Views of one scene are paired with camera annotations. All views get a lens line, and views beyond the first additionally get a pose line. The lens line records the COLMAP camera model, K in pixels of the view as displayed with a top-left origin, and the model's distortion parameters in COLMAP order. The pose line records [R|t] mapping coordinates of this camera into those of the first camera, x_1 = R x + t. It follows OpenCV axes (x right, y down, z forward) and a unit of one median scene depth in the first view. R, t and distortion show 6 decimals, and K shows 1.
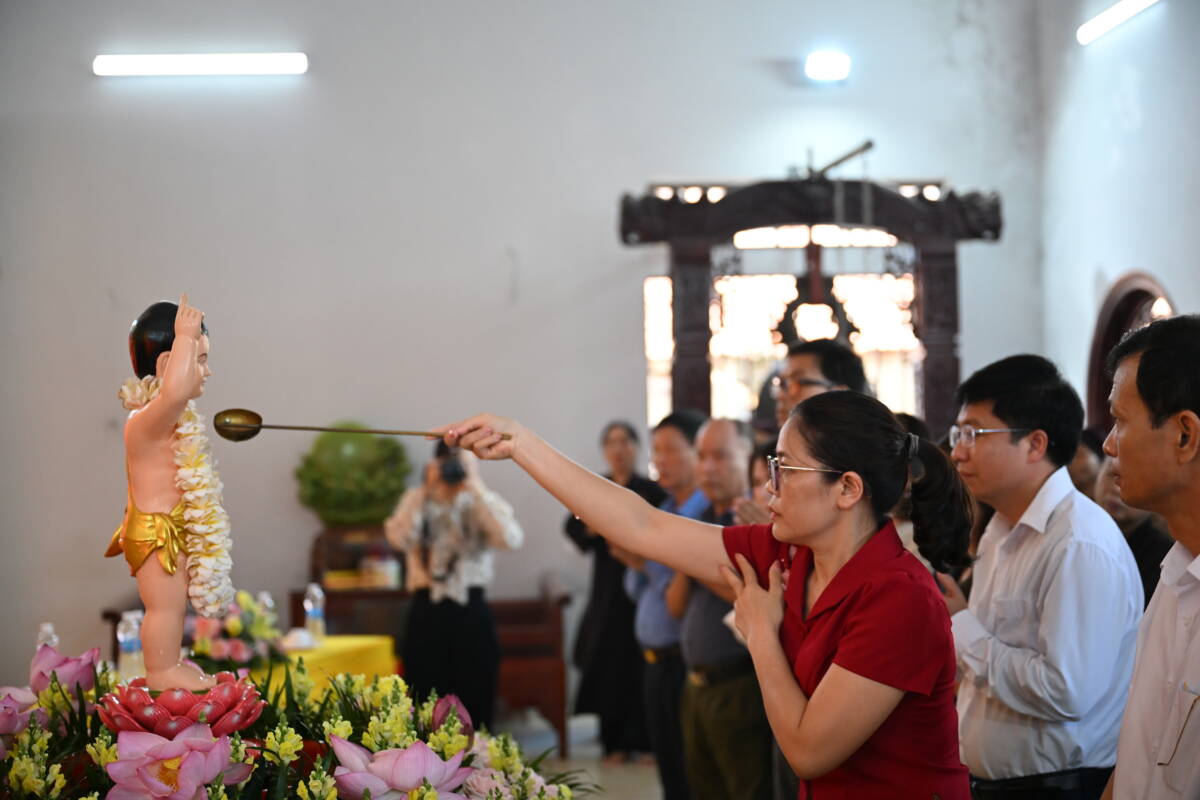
lens RADIAL K [[1989.4, 0, 600.2], [0, 1989.4, 407.5], [0, 0, 1]] dist [0.000456, 0.000000]
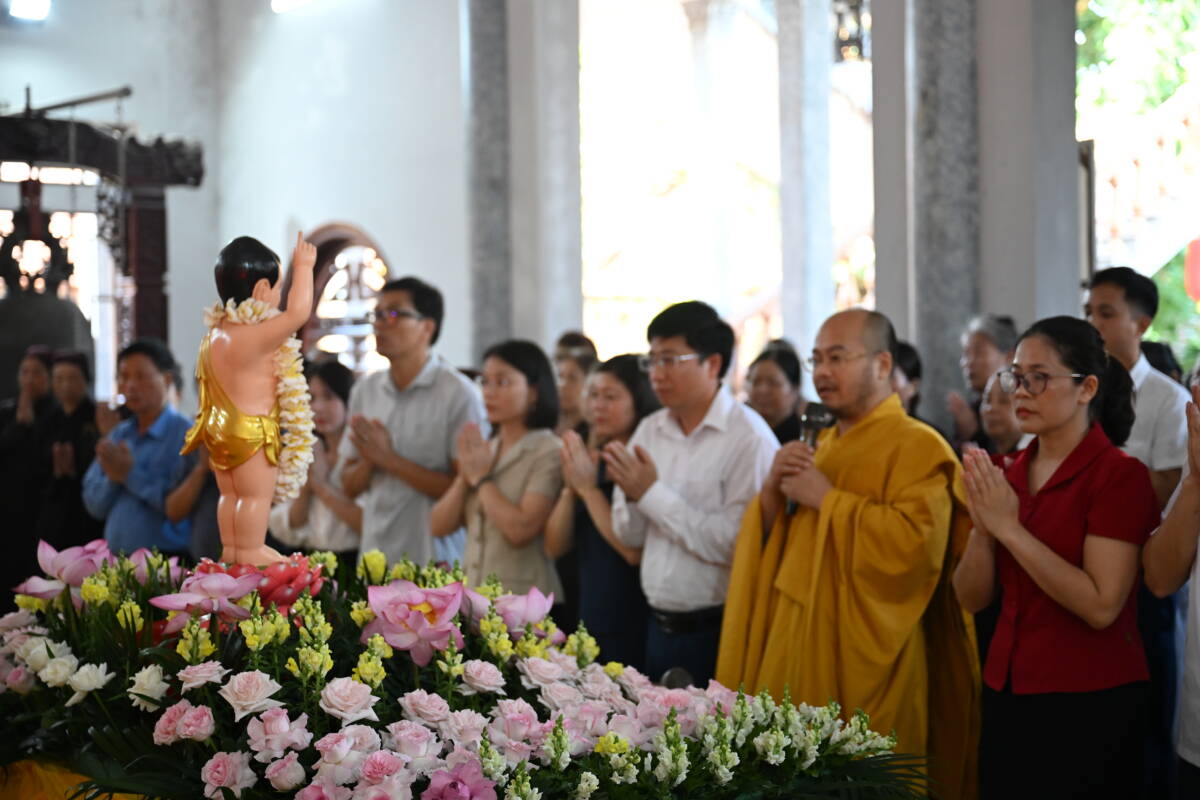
lens RADIAL K [[1989.4, 0, 602.6], [0, 1989.4, 395.5], [0, 0, 1]] dist [0.000456, 0.000000]
pose [[0.845668, -0.001150, 0.533707, -0.206790], [-0.011854, 0.999711, 0.020937, 0.004314], [-0.533577, -0.024032, 0.845410, -0.032577]]
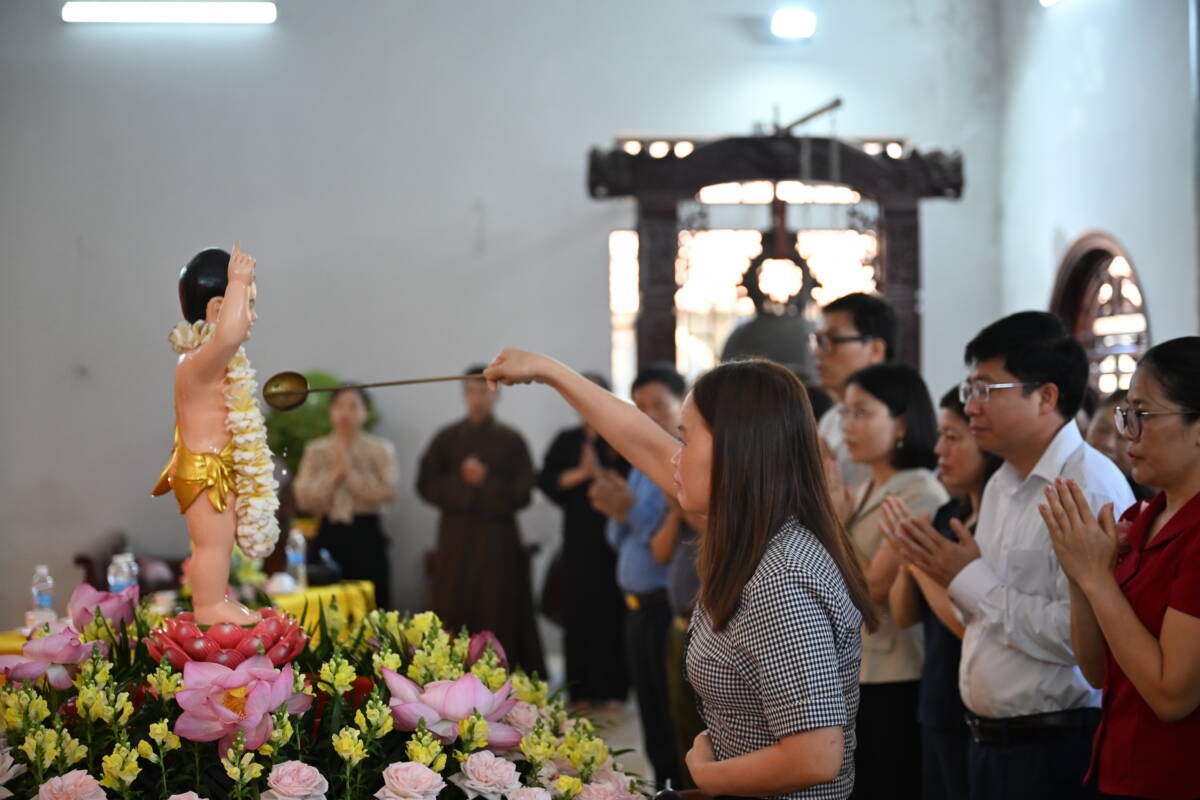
lens RADIAL K [[1989.4, 0, 601.7], [0, 1989.4, 398.1], [0, 0, 1]] dist [0.000456, 0.000000]
pose [[0.999435, 0.009650, 0.032201, -0.015609], [-0.010250, 0.999776, 0.018523, 0.000942], [-0.032015, -0.018843, 0.999310, -0.011924]]
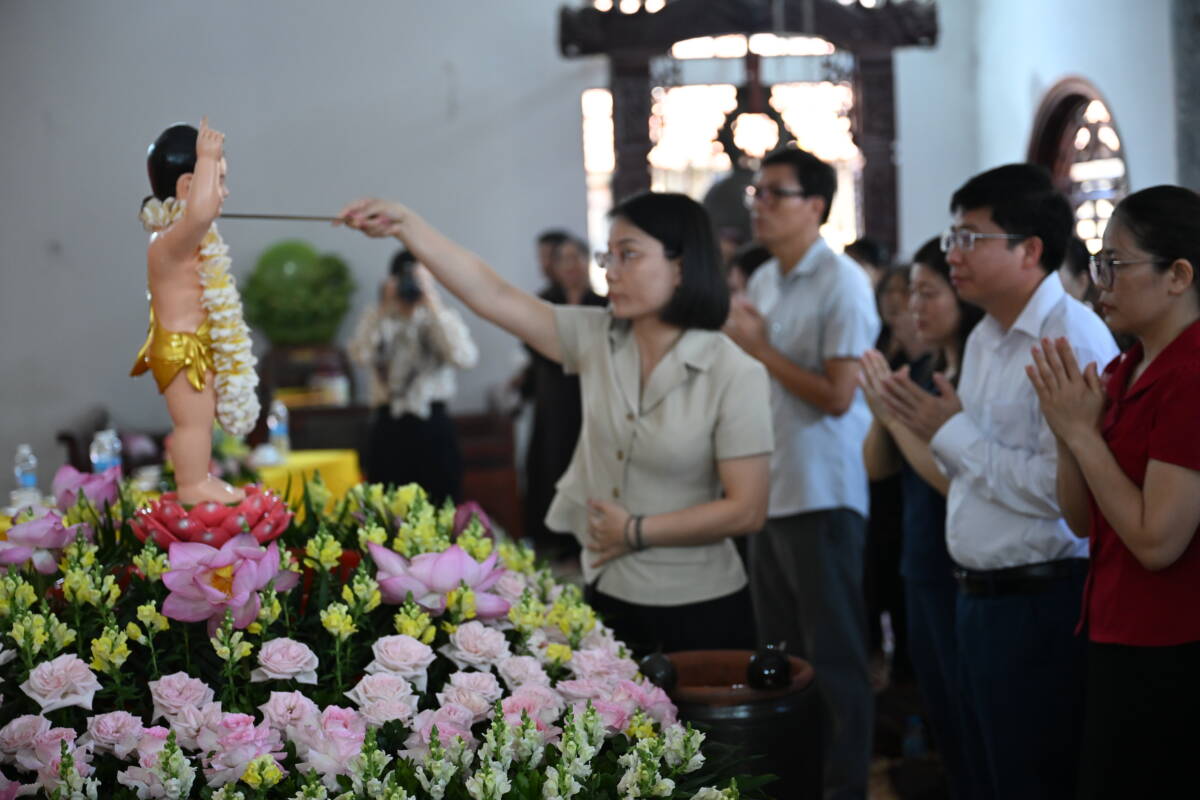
lens RADIAL K [[1989.4, 0, 600.6], [0, 1989.4, 390.3], [0, 0, 1]] dist [0.000456, 0.000000]
pose [[0.998895, -0.022318, 0.041358, -0.015508], [0.018712, 0.996153, 0.085605, -0.000296], [-0.043110, -0.084737, 0.995470, -0.009884]]
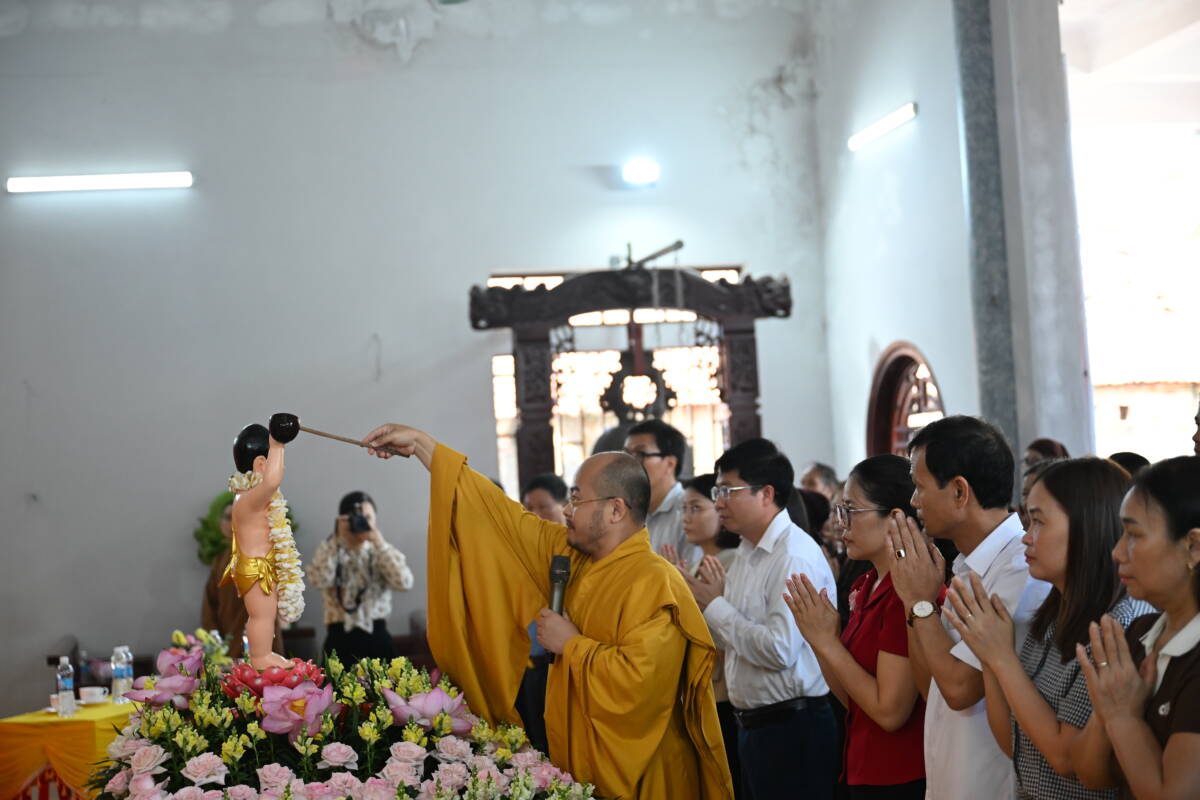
lens RADIAL K [[1989.4, 0, 584.9], [0, 1989.4, 397.7], [0, 0, 1]] dist [0.000456, 0.000000]
pose [[0.995671, -0.030068, 0.087947, -0.029727], [0.032659, 0.999070, -0.028165, -0.006490], [-0.087018, 0.030916, 0.995727, -0.187187]]
